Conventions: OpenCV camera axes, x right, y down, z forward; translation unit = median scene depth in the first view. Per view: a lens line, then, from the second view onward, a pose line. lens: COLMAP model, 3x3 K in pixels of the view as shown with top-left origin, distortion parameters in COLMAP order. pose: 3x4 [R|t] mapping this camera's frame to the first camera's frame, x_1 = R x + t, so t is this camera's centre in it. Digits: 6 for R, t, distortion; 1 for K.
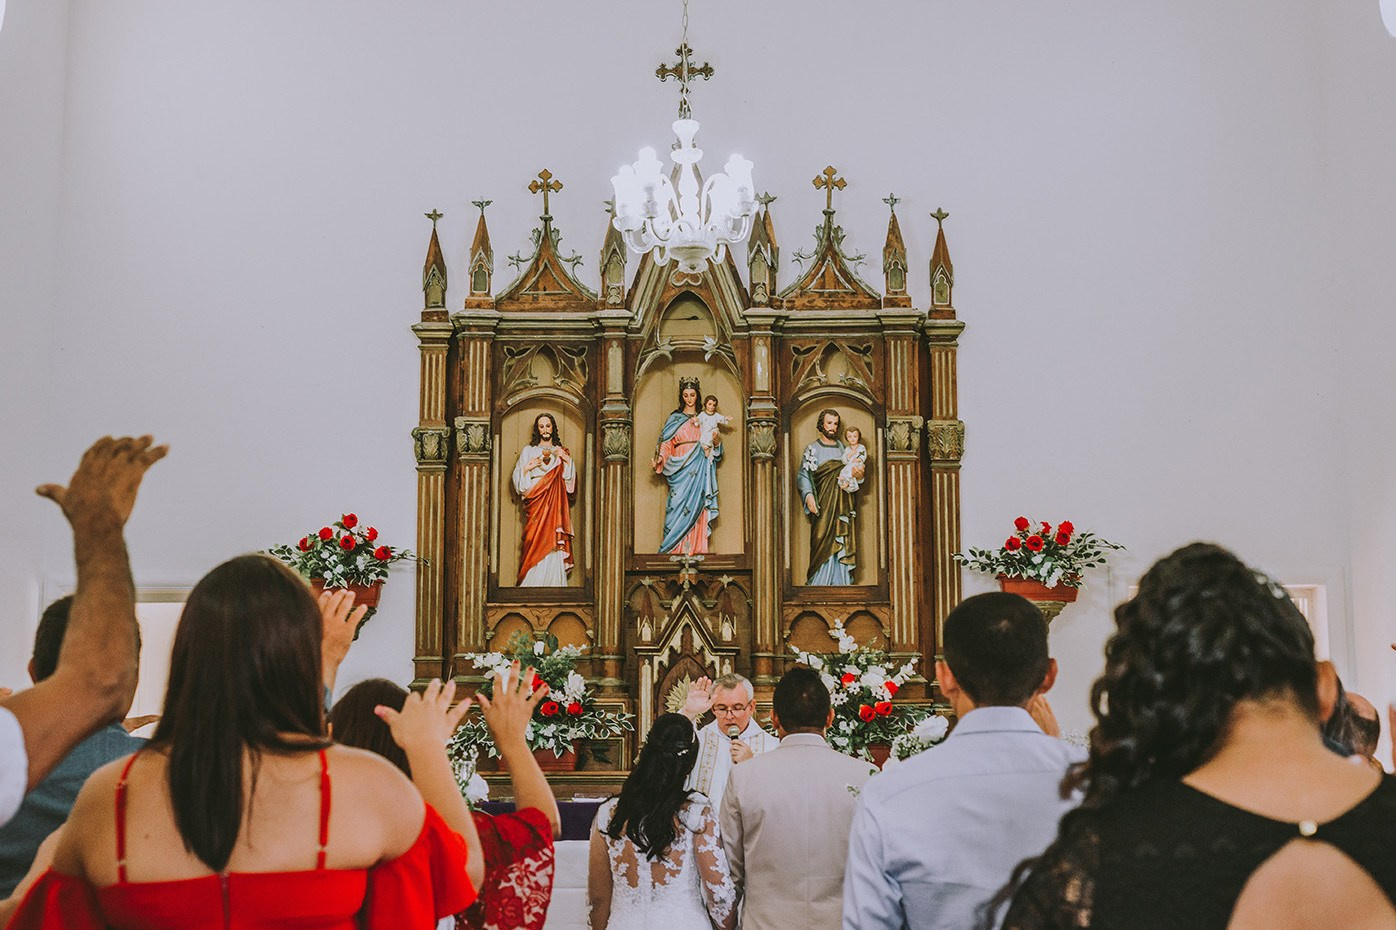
lens RADIAL K [[2071.5, 0, 698.0], [0, 2071.5, 465.0], [0, 0, 1]] dist [-0.015452, -0.010205]
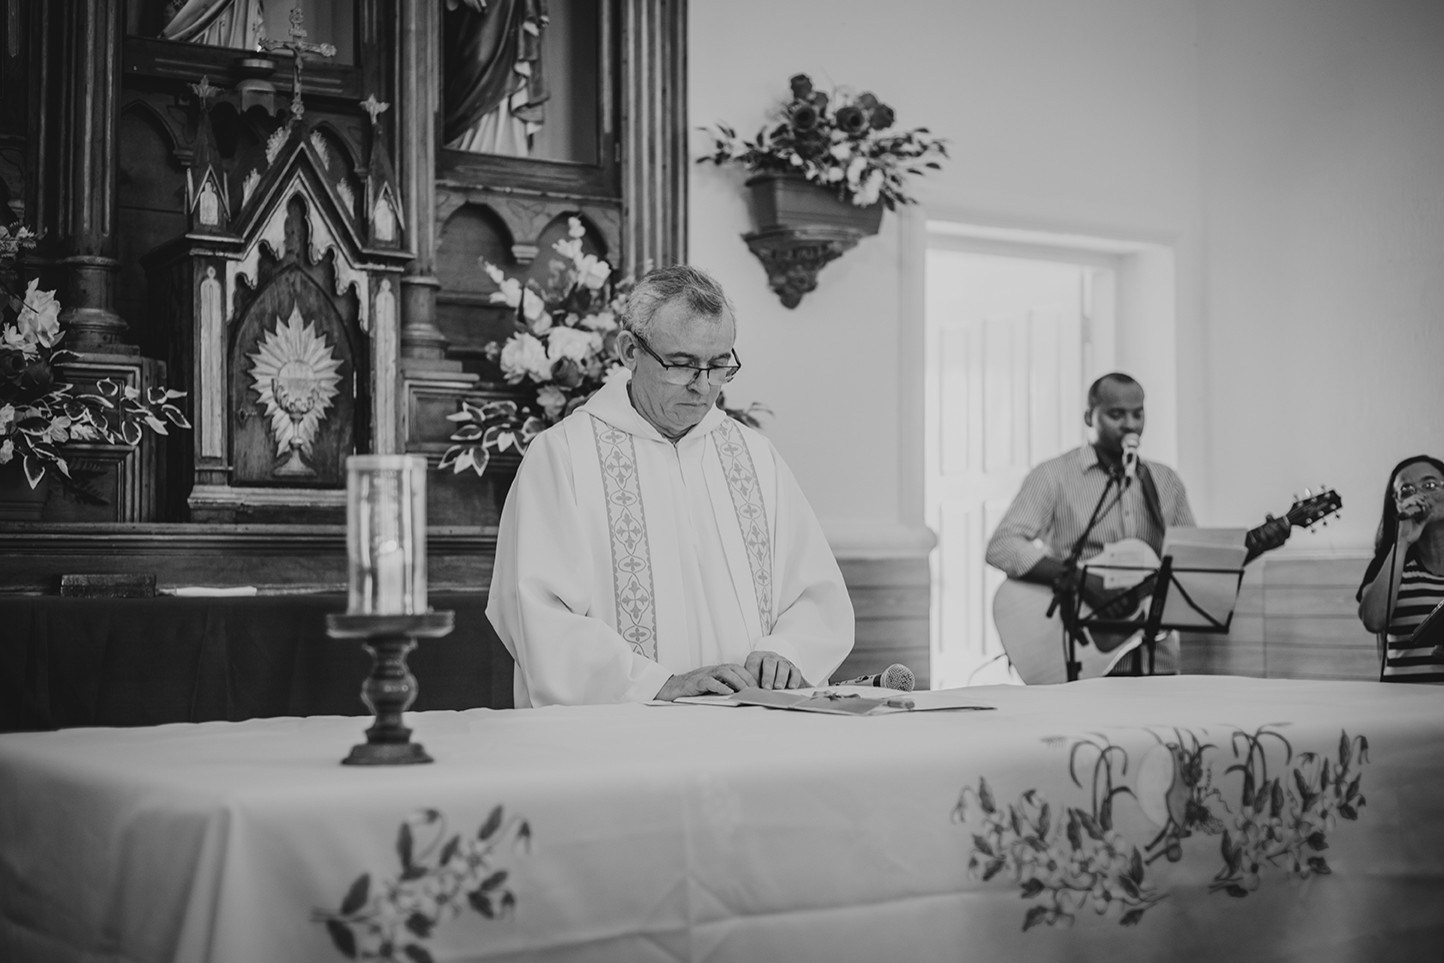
lens RADIAL K [[2075.7, 0, 722.0], [0, 2075.7, 481.5], [0, 0, 1]] dist [-0.001892, -0.043442]
pose [[0.834152, 0.021202, 0.551126, -0.163729], [-0.082819, 0.992746, 0.087158, 0.086854], [-0.545281, -0.118346, 0.829857, 0.547342]]
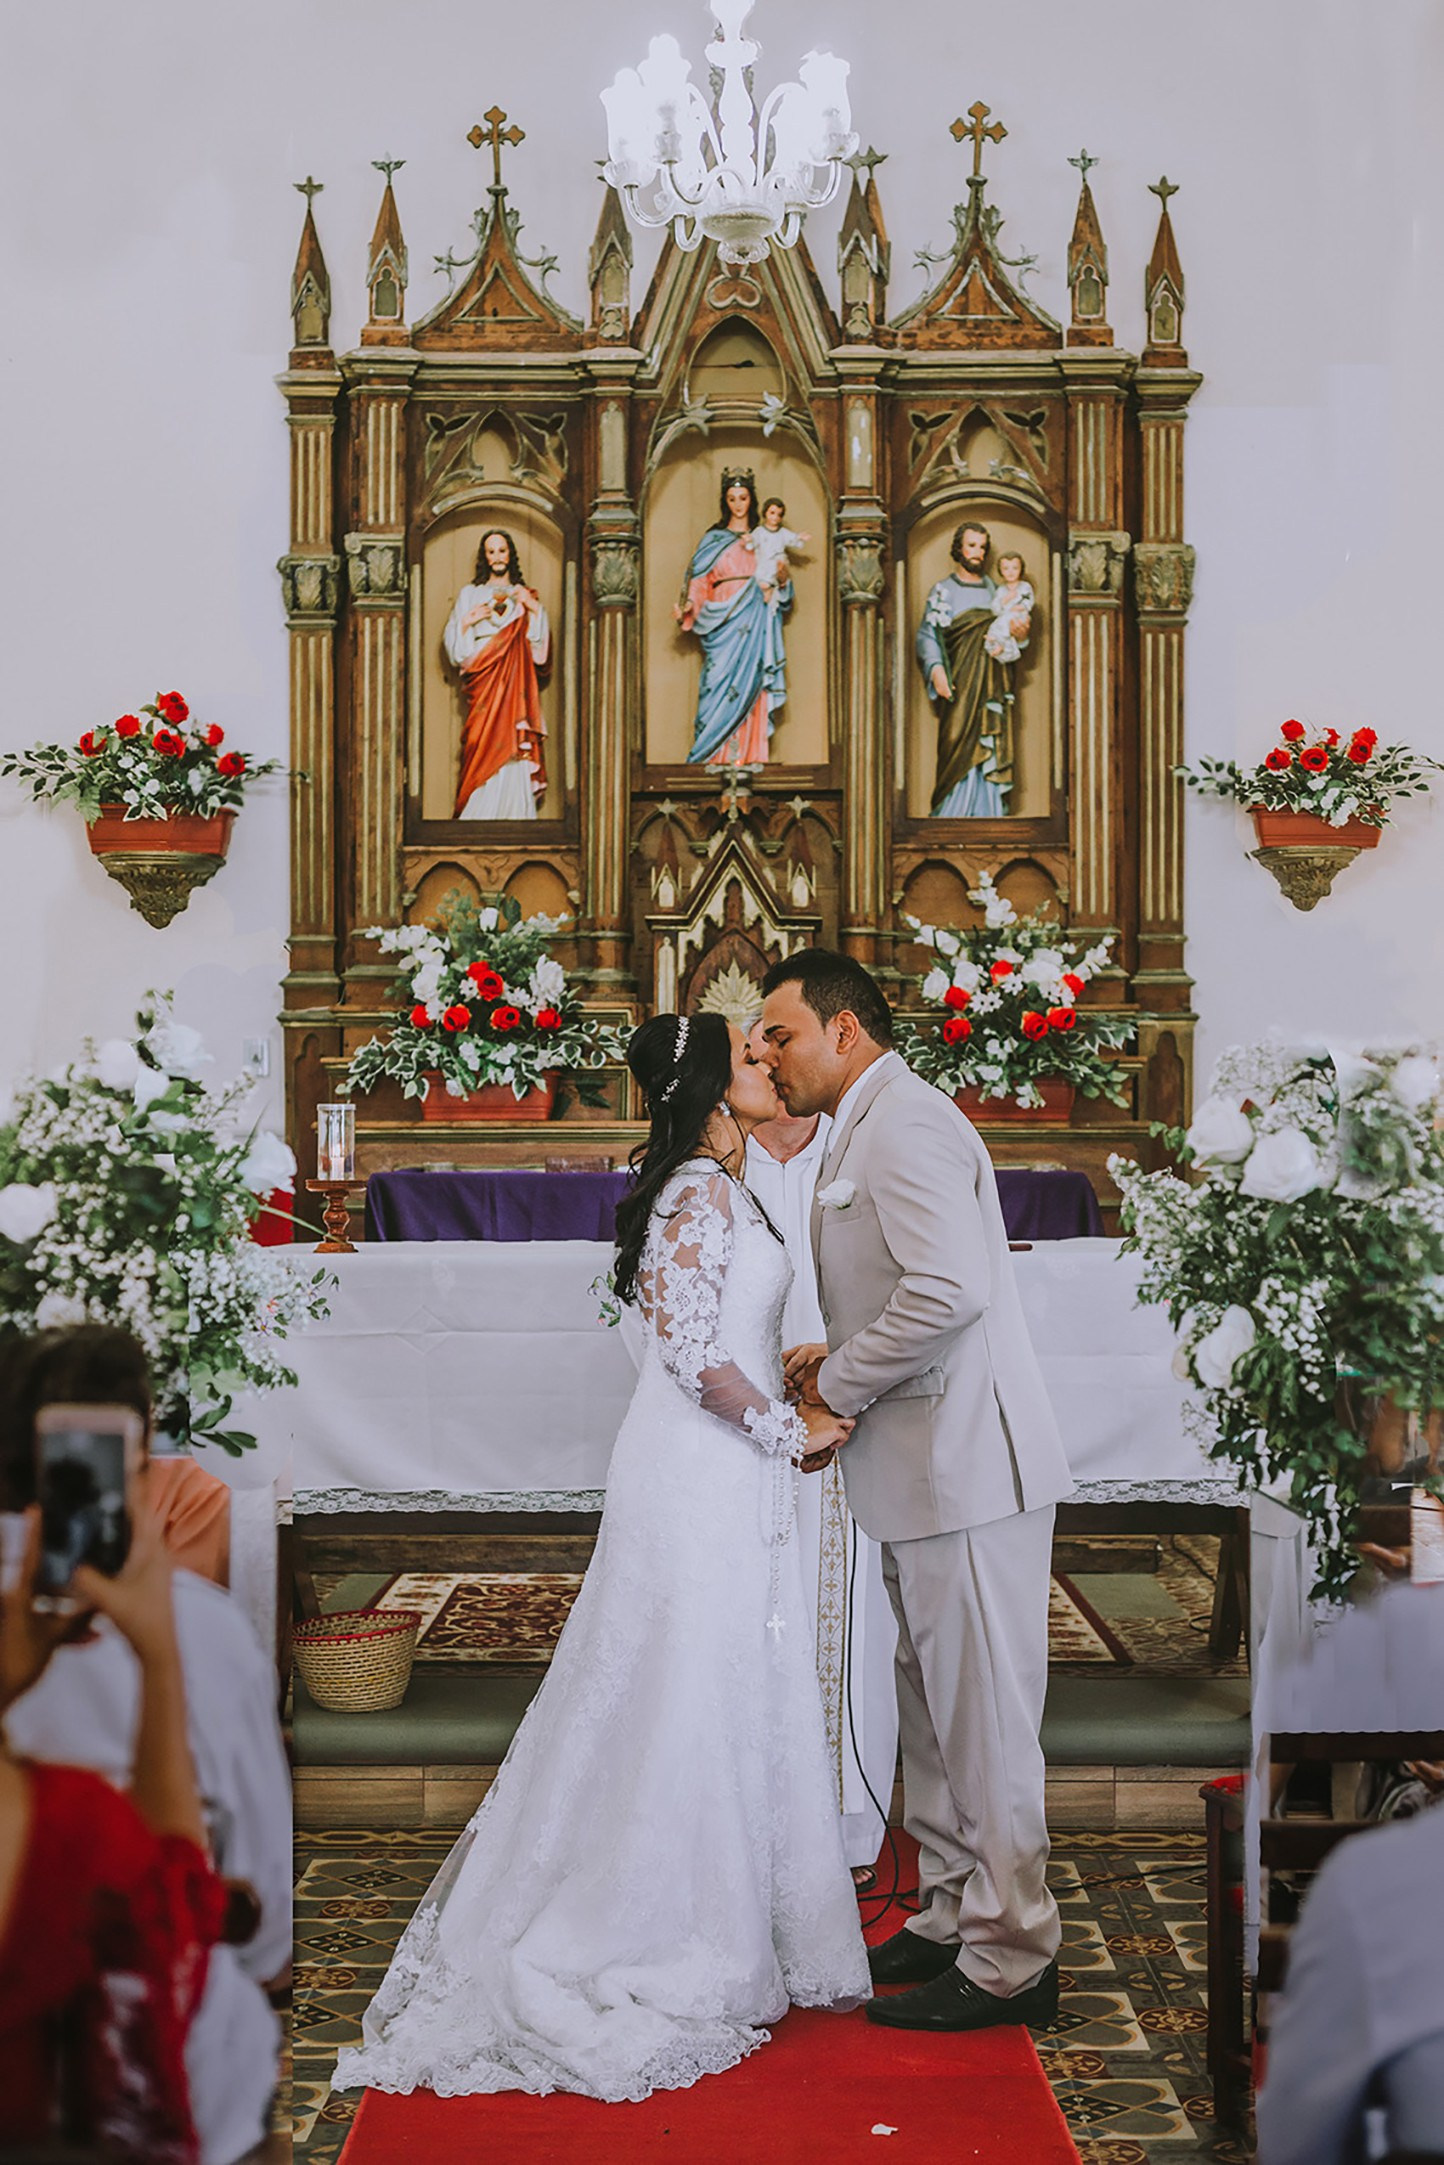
lens RADIAL K [[2654.8, 0, 735.4], [0, 2654.8, 1166.7], [0, 0, 1]] dist [-0.009901, 0.000585]
pose [[0.999995, 0.001546, -0.002685, -0.002535], [-0.001086, 0.986554, 0.163433, 0.031771], [0.002901, -0.163429, 0.986551, 0.216213]]
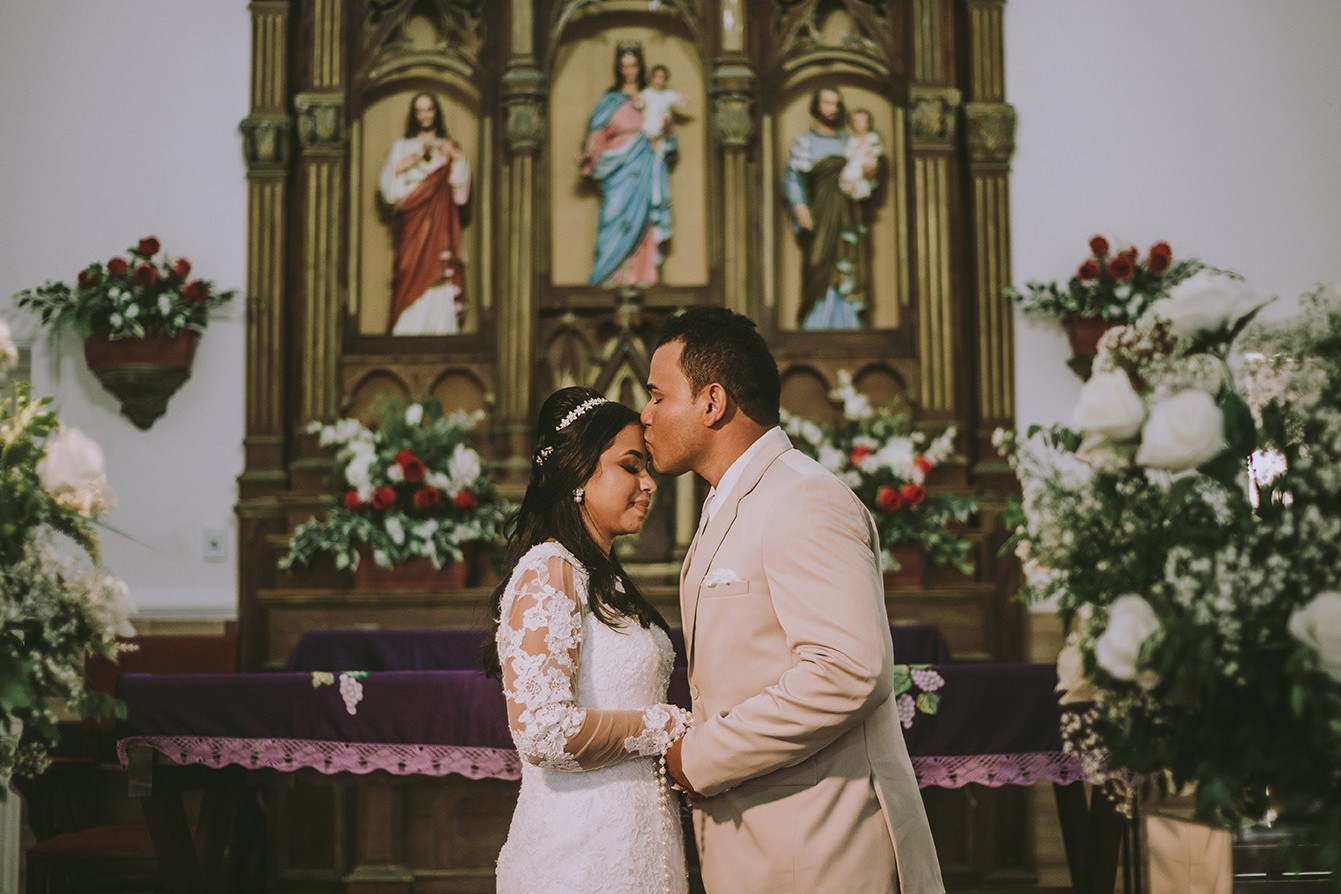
lens RADIAL K [[2092.1, 0, 670.5], [0, 2092.1, 447.0], [0, 0, 1]] dist [-0.003063, -0.019700]
pose [[0.999944, -0.005577, 0.009032, 0.002822], [0.005182, 0.999051, 0.043243, 0.066308], [-0.009264, -0.043194, 0.999024, 0.285257]]
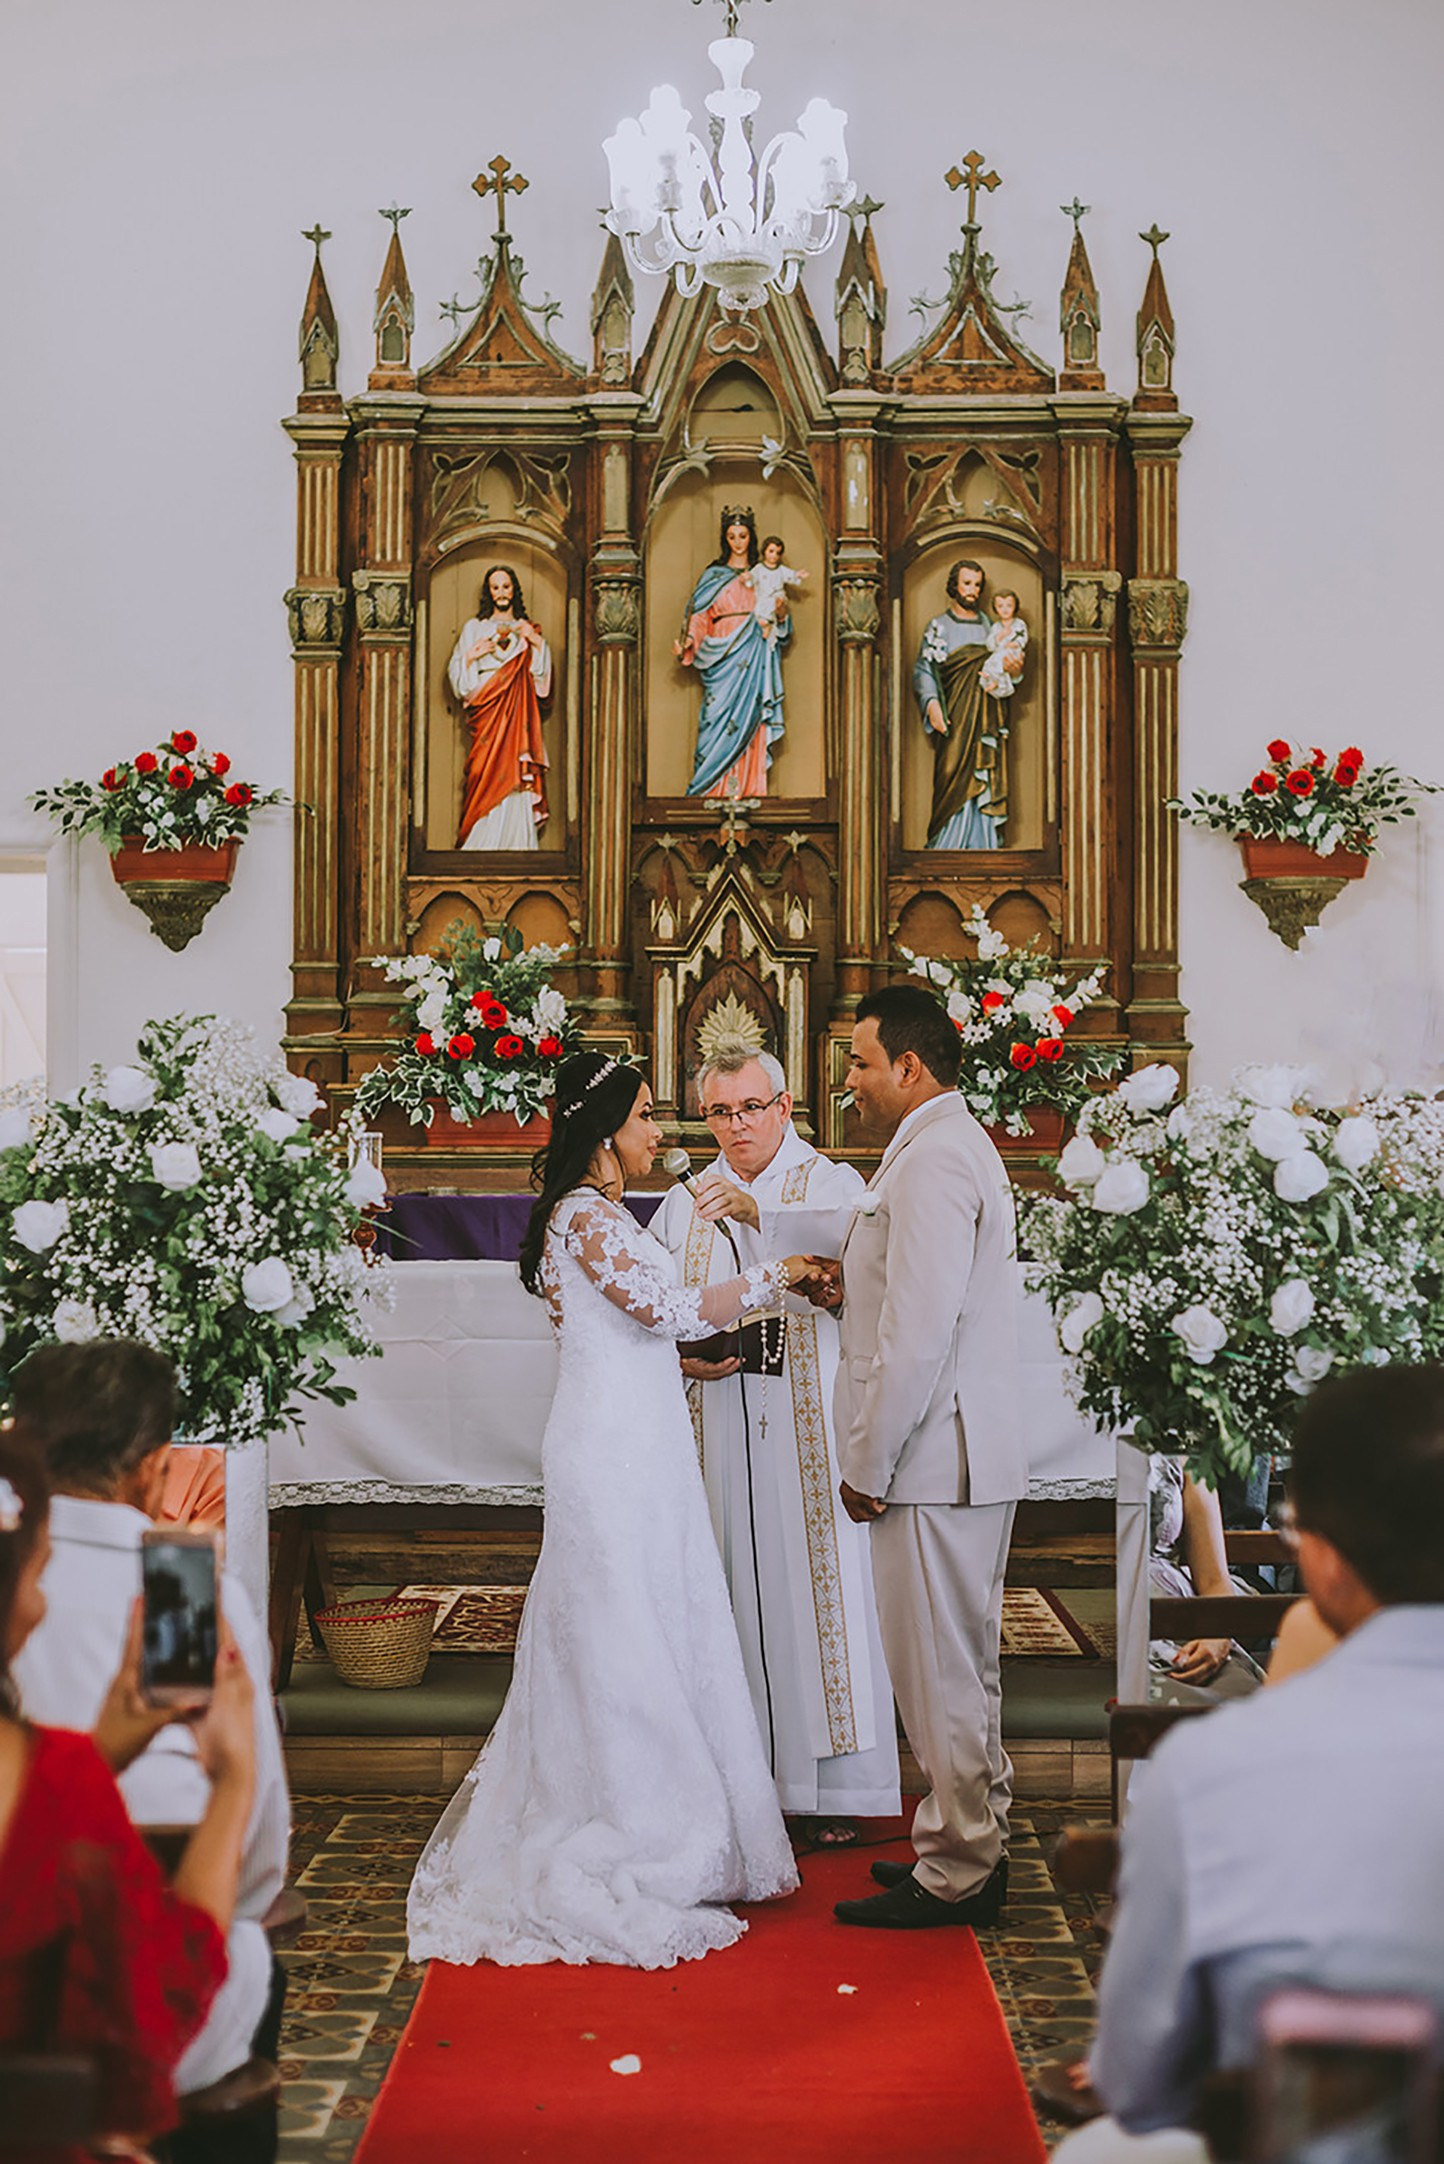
lens RADIAL K [[3144.1, 0, 722.0], [0, 3144.1, 1082.0], [0, 0, 1]] dist [-0.005855, -0.021782]
pose [[0.999940, 0.005166, -0.009654, 0.001010], [-0.003893, 0.991836, 0.127464, 0.007710], [0.010234, -0.127419, 0.991796, 0.063811]]
